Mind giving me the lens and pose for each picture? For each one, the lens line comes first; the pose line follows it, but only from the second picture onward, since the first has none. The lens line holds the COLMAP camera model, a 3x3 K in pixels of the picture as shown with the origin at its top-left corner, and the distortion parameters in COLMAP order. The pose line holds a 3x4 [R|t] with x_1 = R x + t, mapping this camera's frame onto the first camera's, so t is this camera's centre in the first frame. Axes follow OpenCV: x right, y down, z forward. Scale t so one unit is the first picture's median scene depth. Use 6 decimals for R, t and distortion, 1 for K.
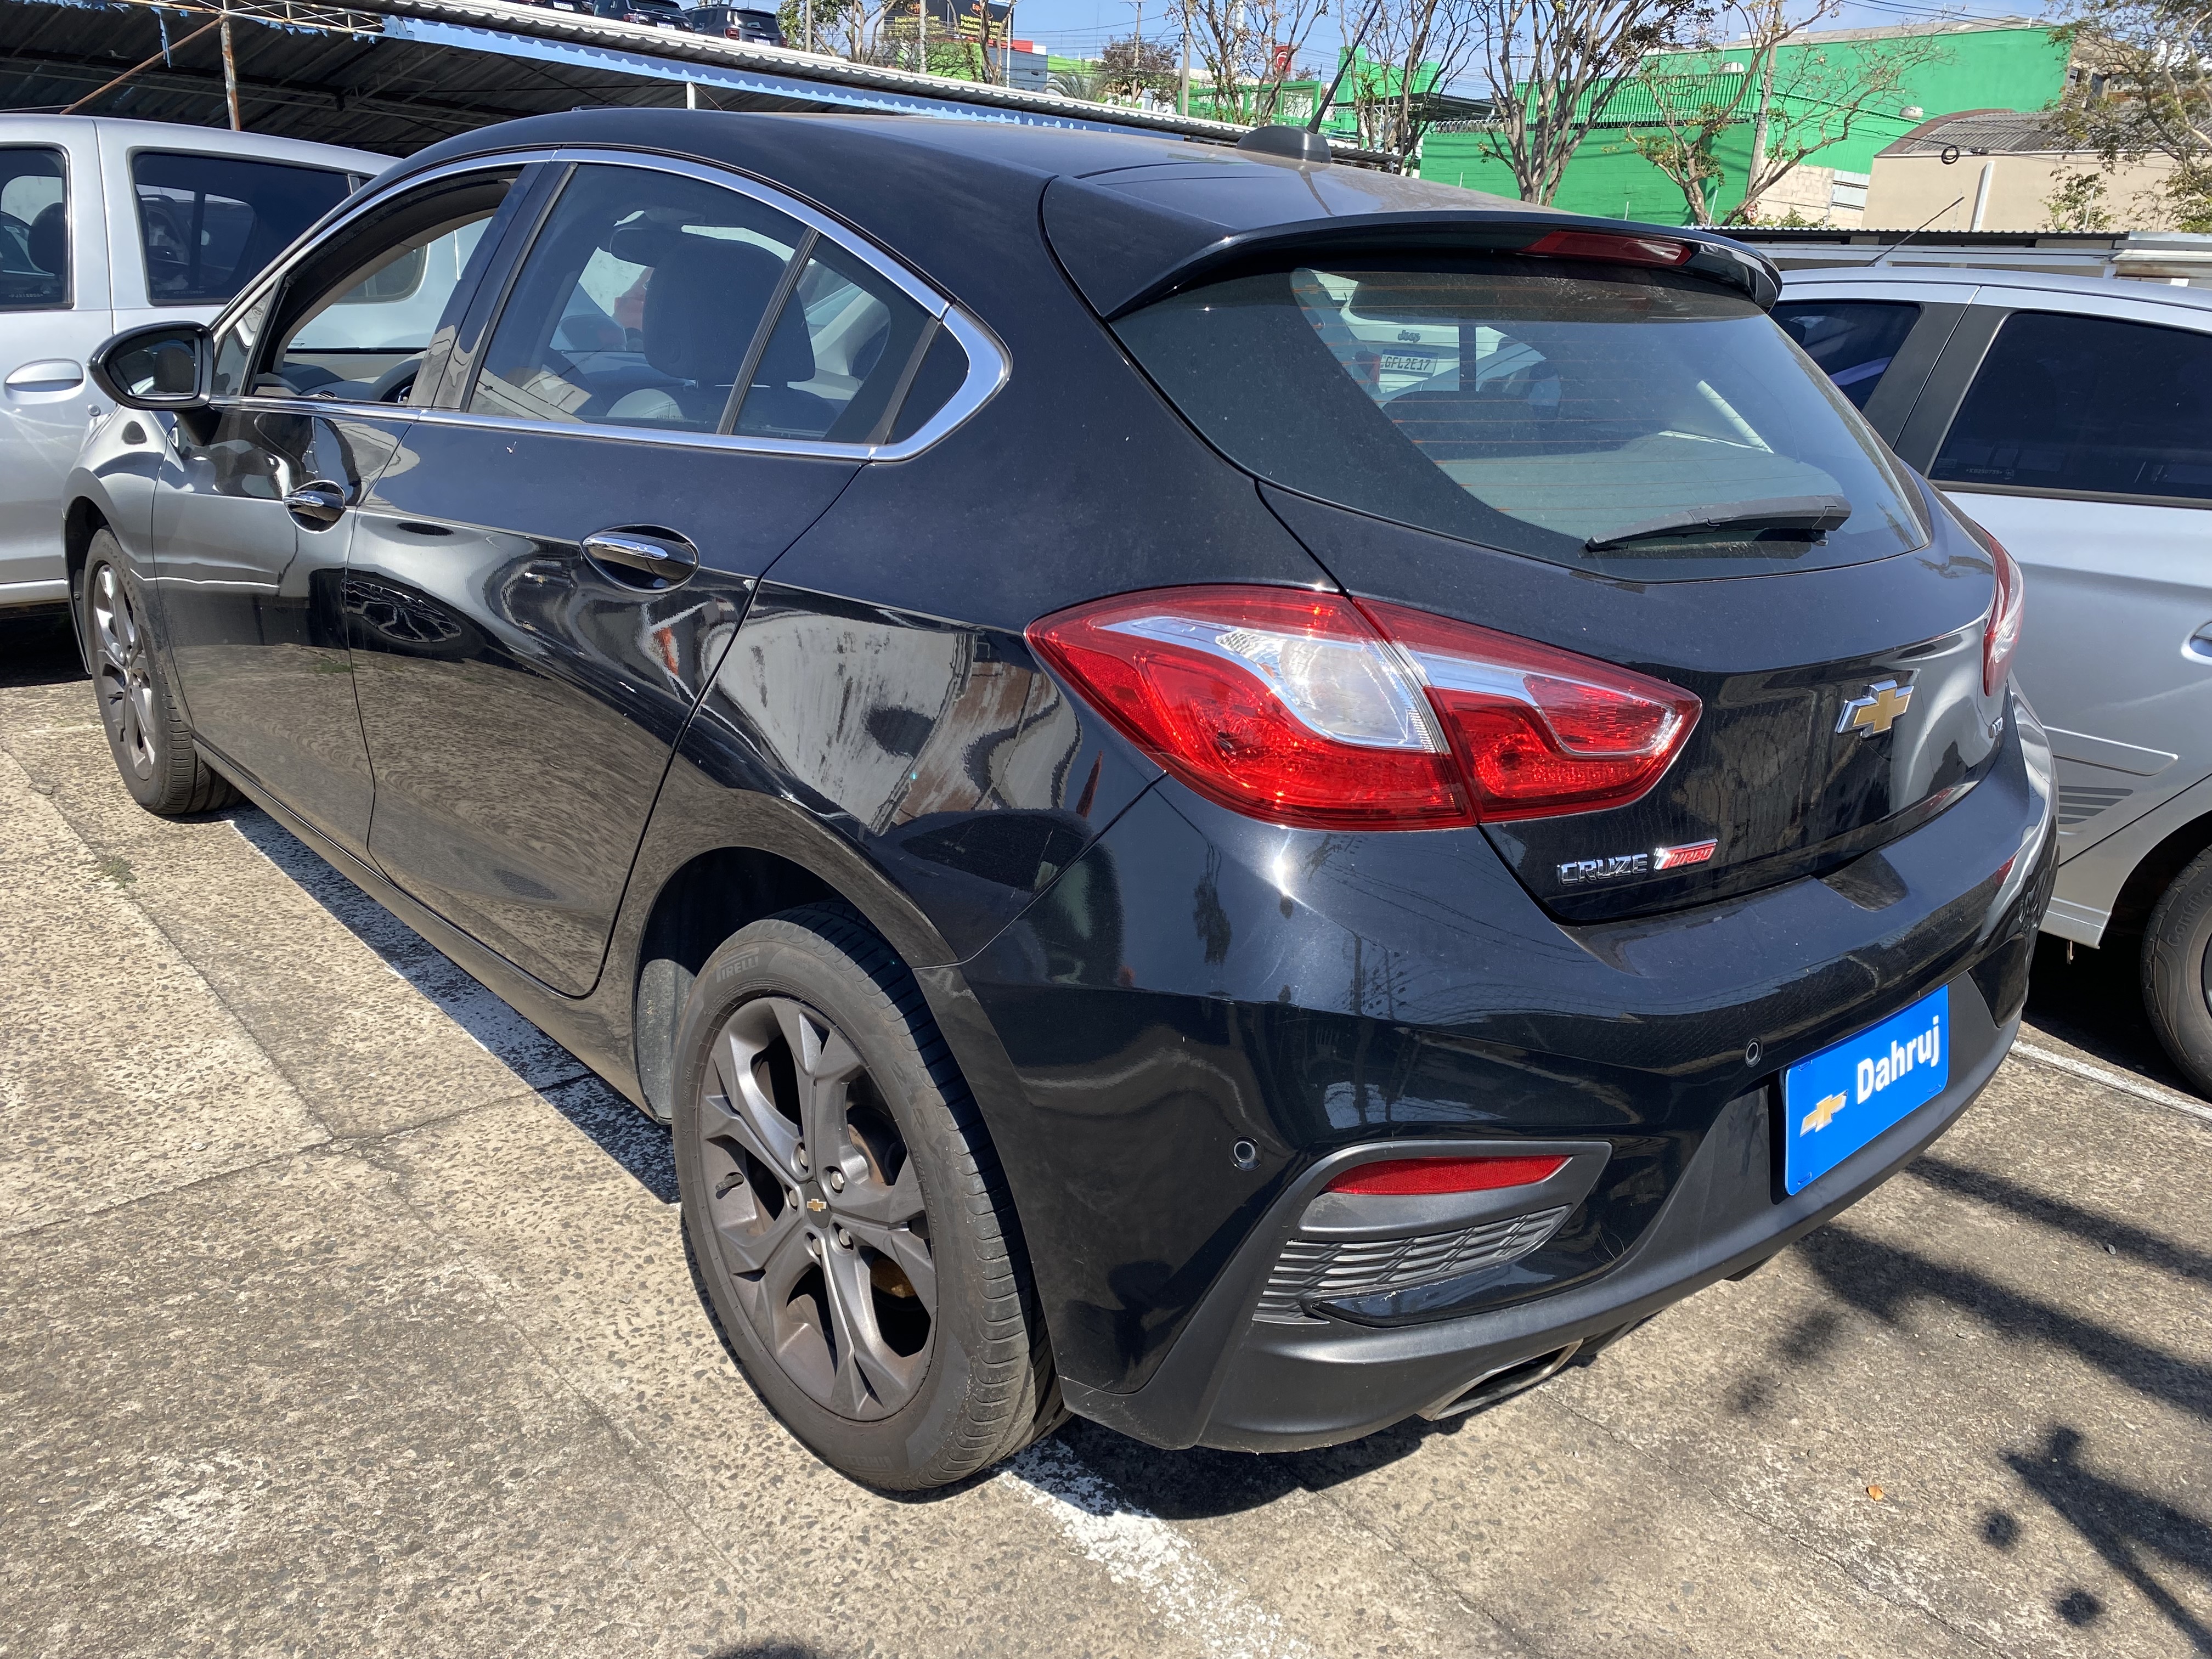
lens RADIAL K [[1675.3, 0, 1097.1], [0, 1675.3, 844.7], [0, 0, 1]] dist [0.041752, -0.044977]
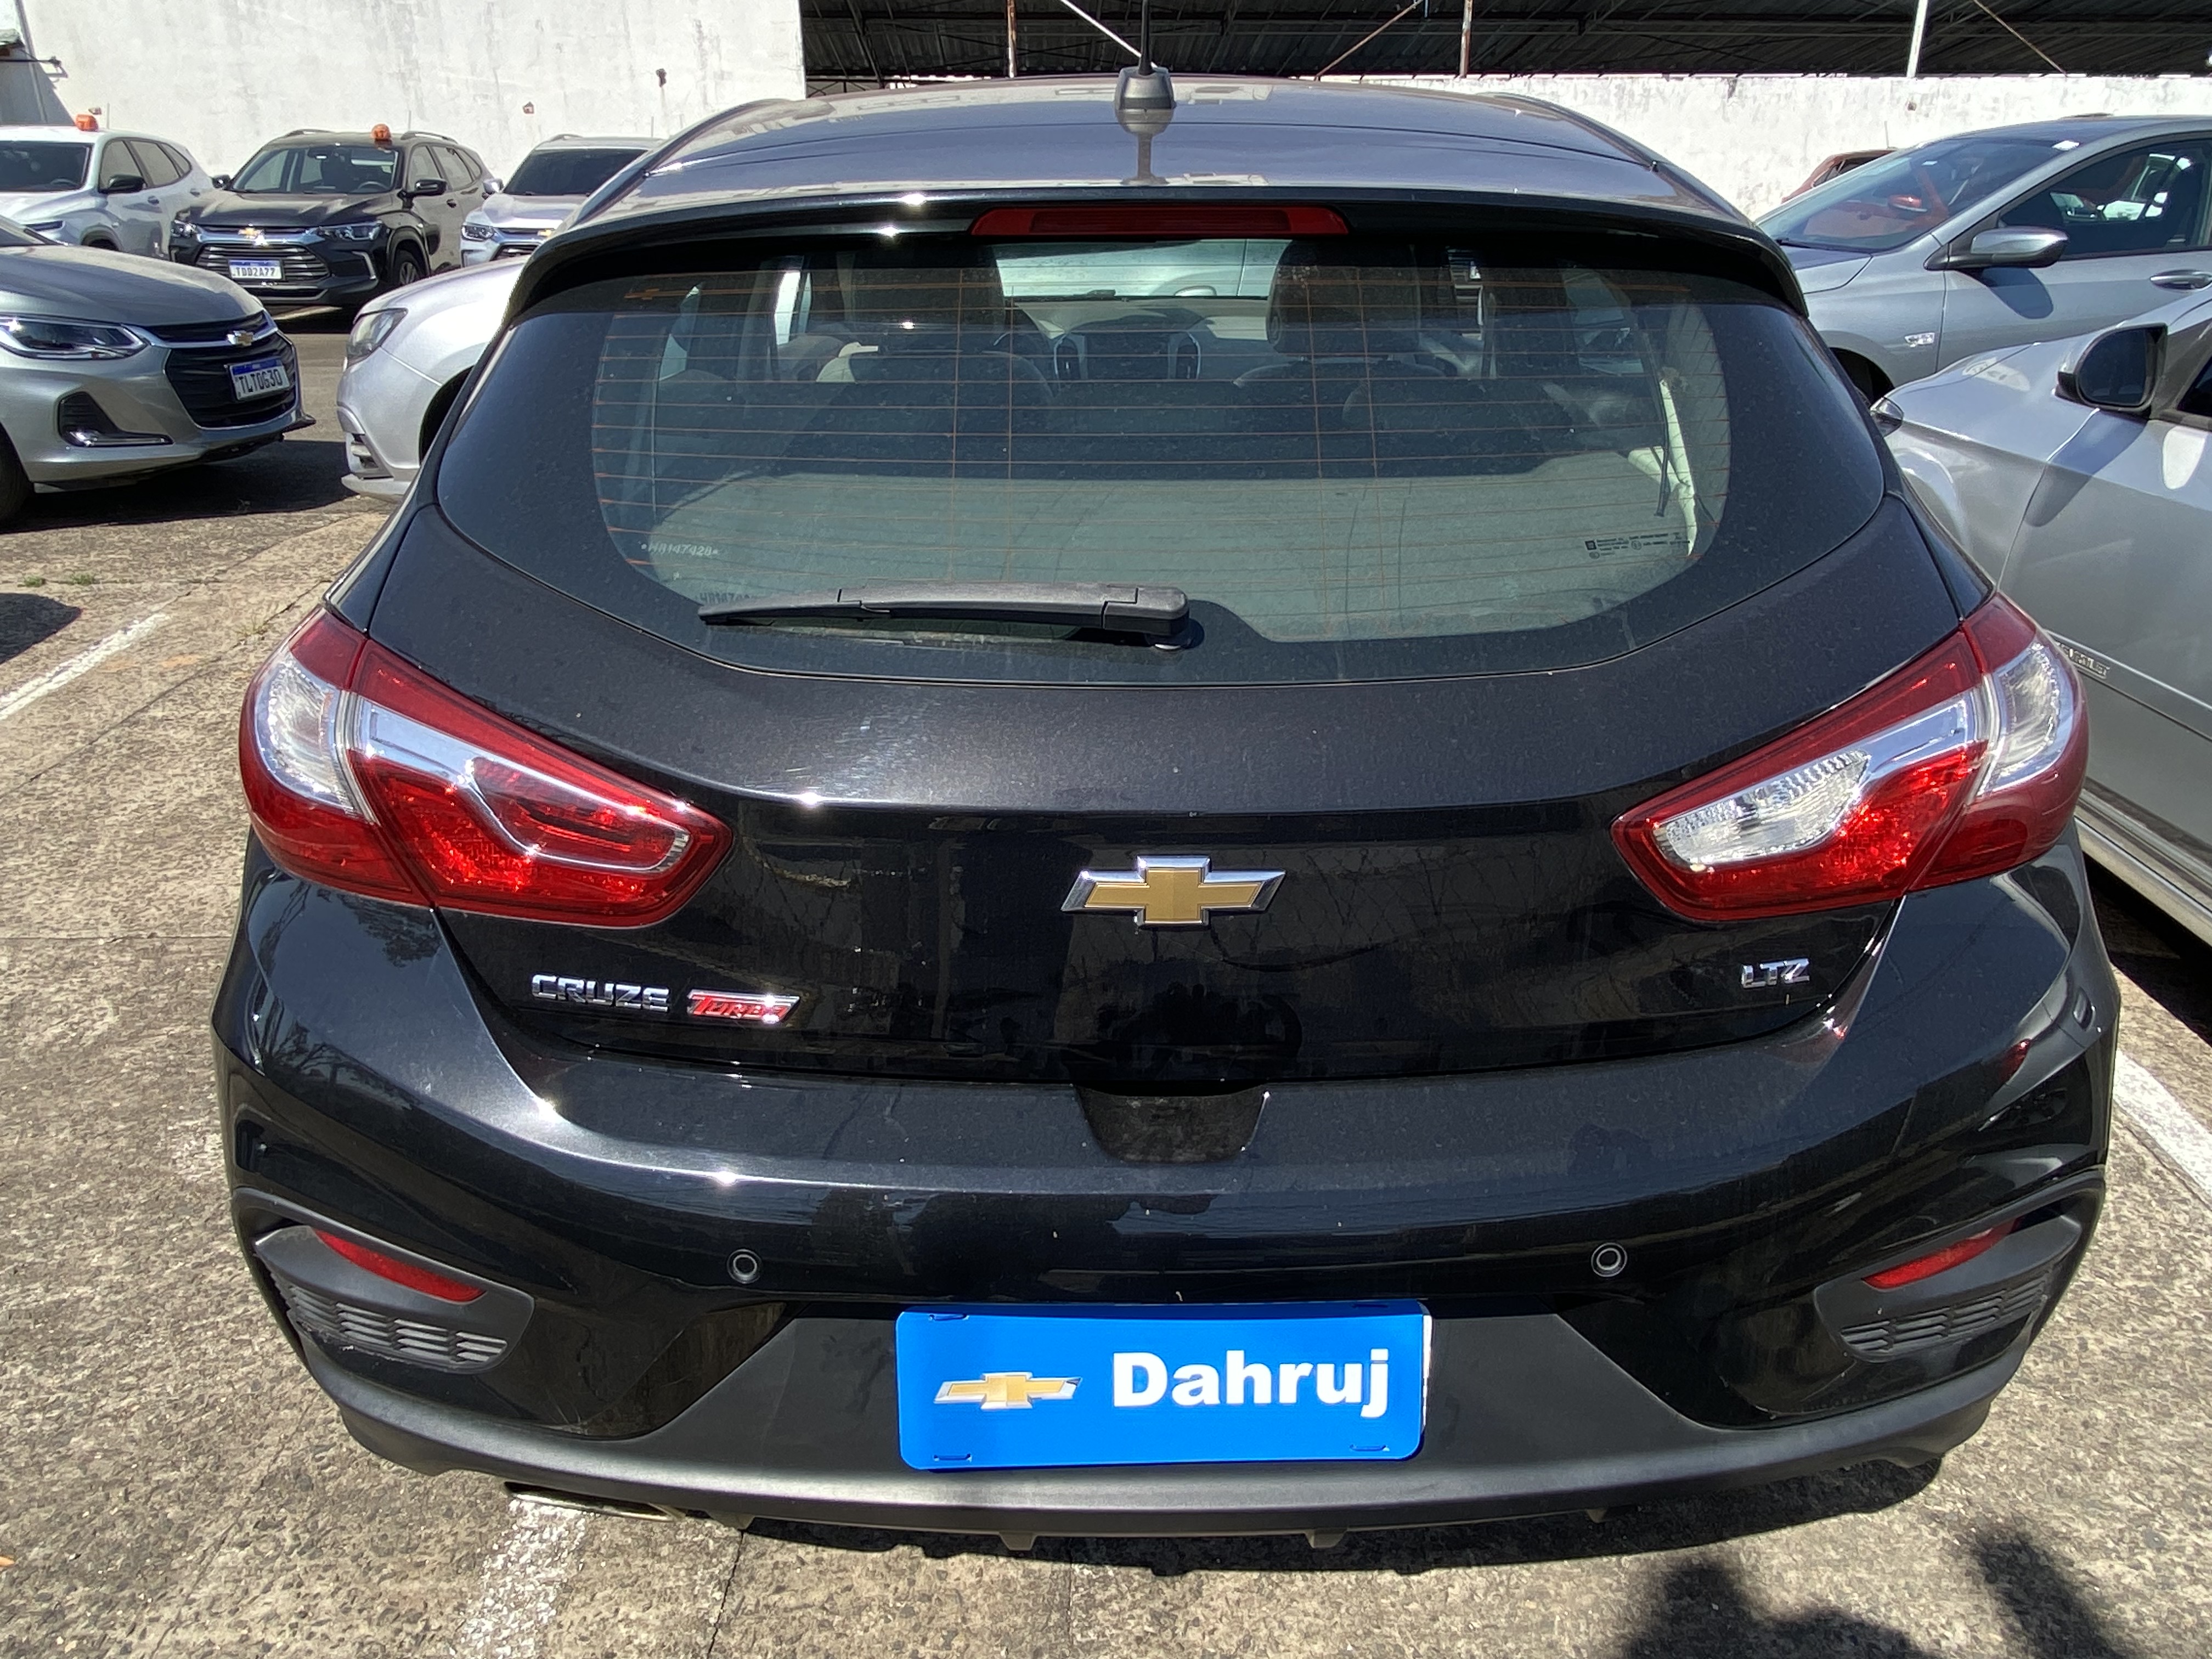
lens RADIAL K [[1539.1, 0, 1116.8], [0, 1539.1, 812.2], [0, 0, 1]] dist [0.024014, -0.006071]
pose [[0.744205, 0.211375, -0.633625, 0.773124], [-0.170010, 0.977309, 0.126347, -0.174083], [0.645954, 0.013694, 0.763254, 0.451484]]
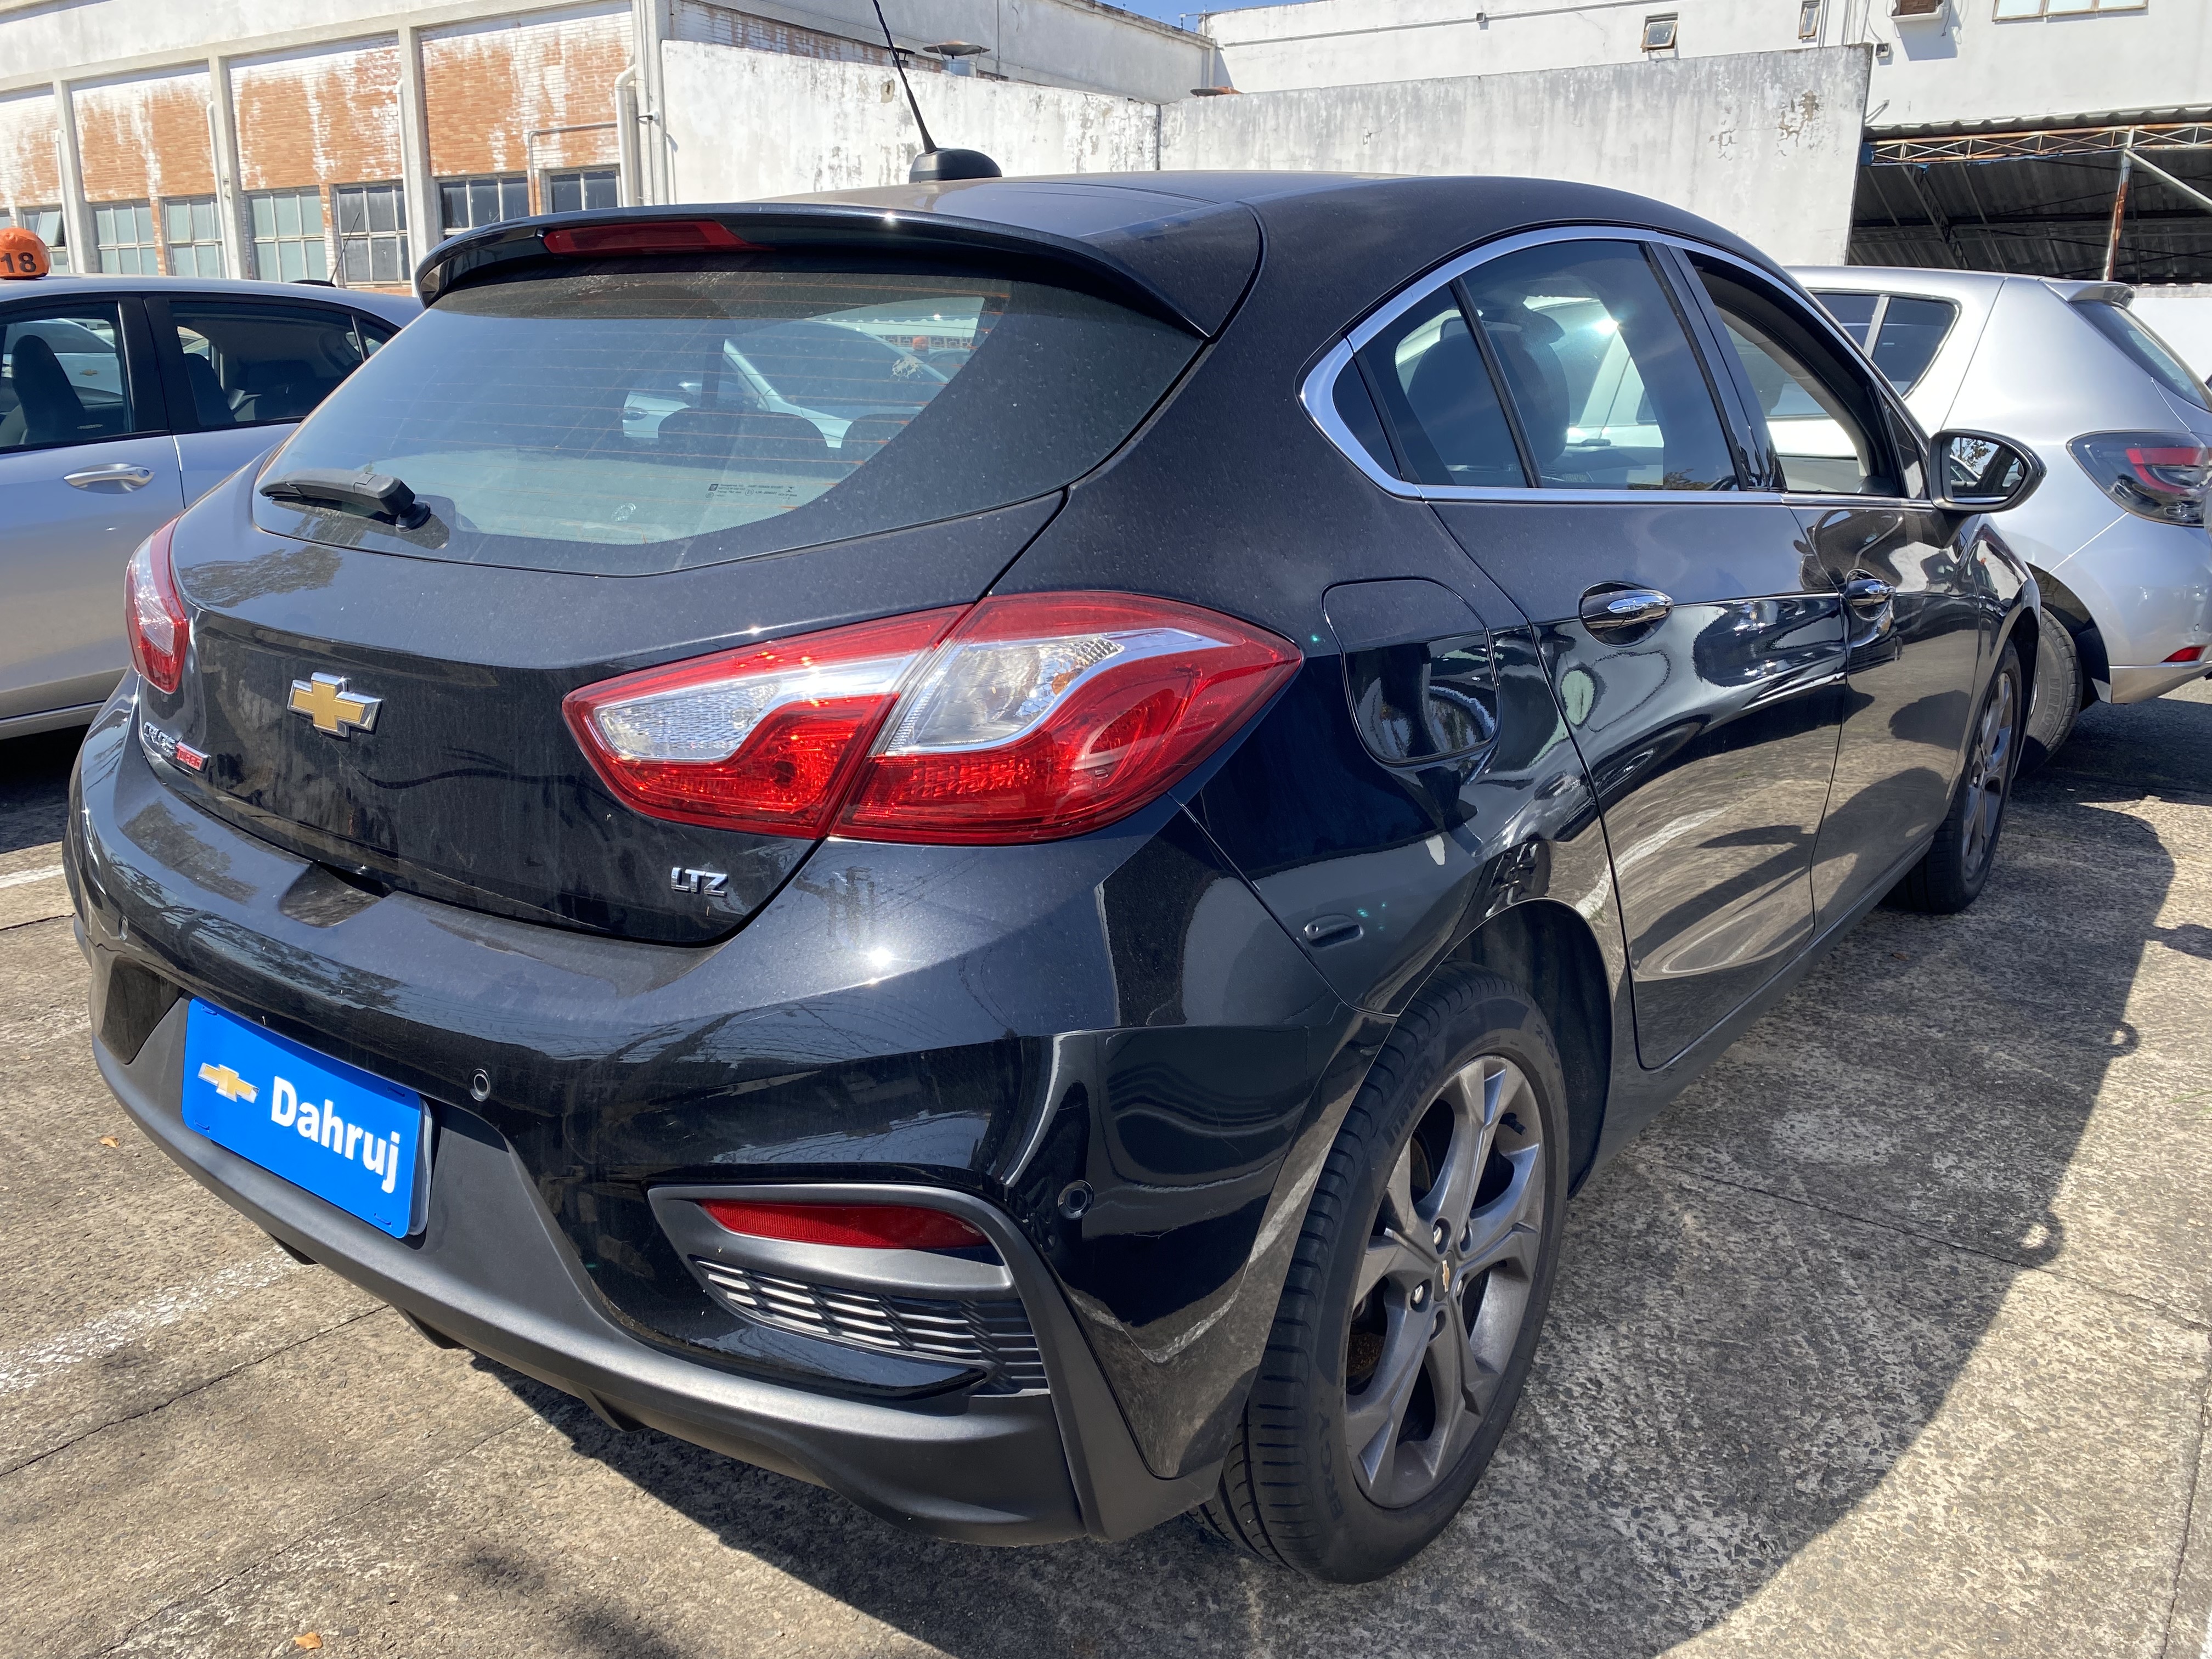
lens RADIAL K [[1675.3, 0, 1094.6], [0, 1675.3, 823.4], [0, 0, 1]] dist [0.041752, -0.044977]
pose [[0.183848, 0.207520, -0.960799, 1.303374], [-0.315816, 0.938106, 0.142188, -0.255761], [0.930839, 0.277295, 0.238007, 1.083773]]
